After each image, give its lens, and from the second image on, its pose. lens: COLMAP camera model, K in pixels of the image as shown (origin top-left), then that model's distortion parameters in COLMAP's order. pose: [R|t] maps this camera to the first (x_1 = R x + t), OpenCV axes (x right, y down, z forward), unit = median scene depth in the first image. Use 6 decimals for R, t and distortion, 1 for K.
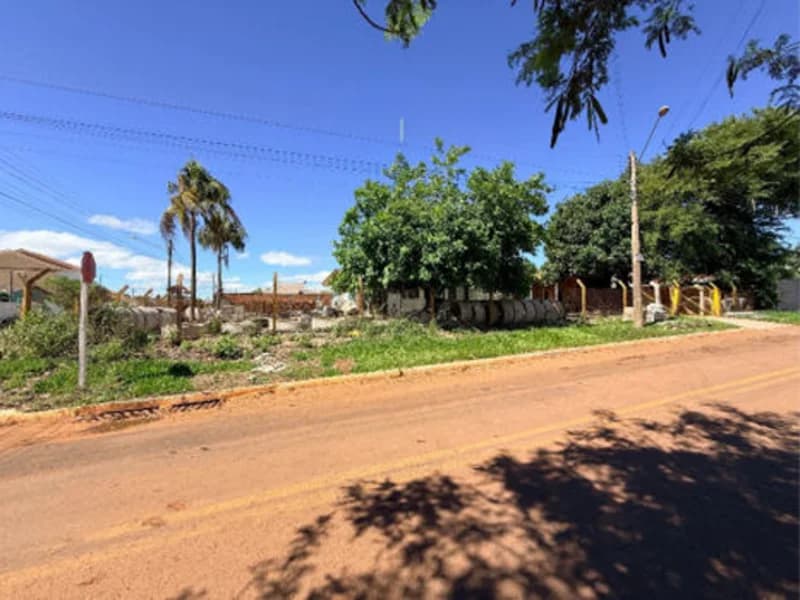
lens RADIAL K [[318.1, 0, 396.8], [0, 318.1, 300.7], [0, 0, 1]] dist [0.001039, 0.000100]
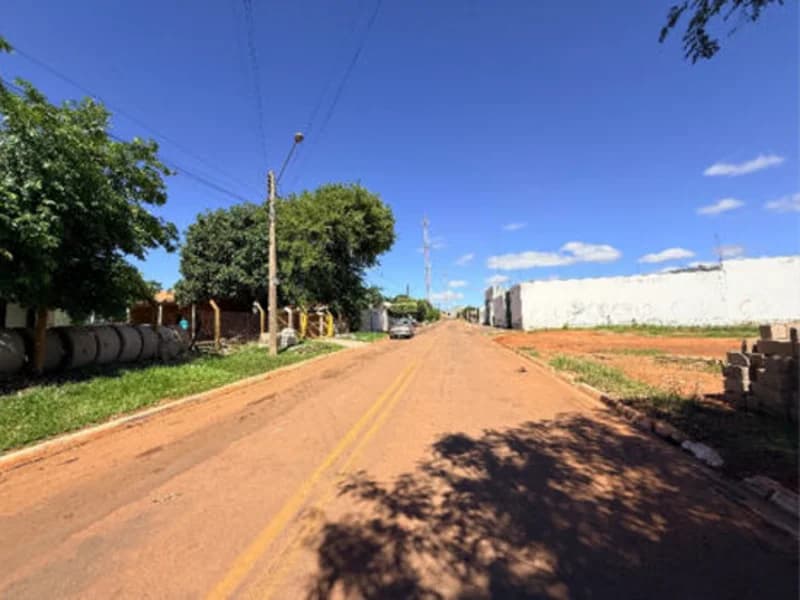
lens RADIAL K [[318.1, 0, 396.8], [0, 318.1, 300.7], [0, 0, 1]] dist [0.001039, 0.000100]
pose [[0.536018, 0.057929, 0.842216, 0.117666], [0.006784, 0.997315, -0.072915, -0.003083], [-0.844179, 0.044798, 0.534186, 0.139495]]
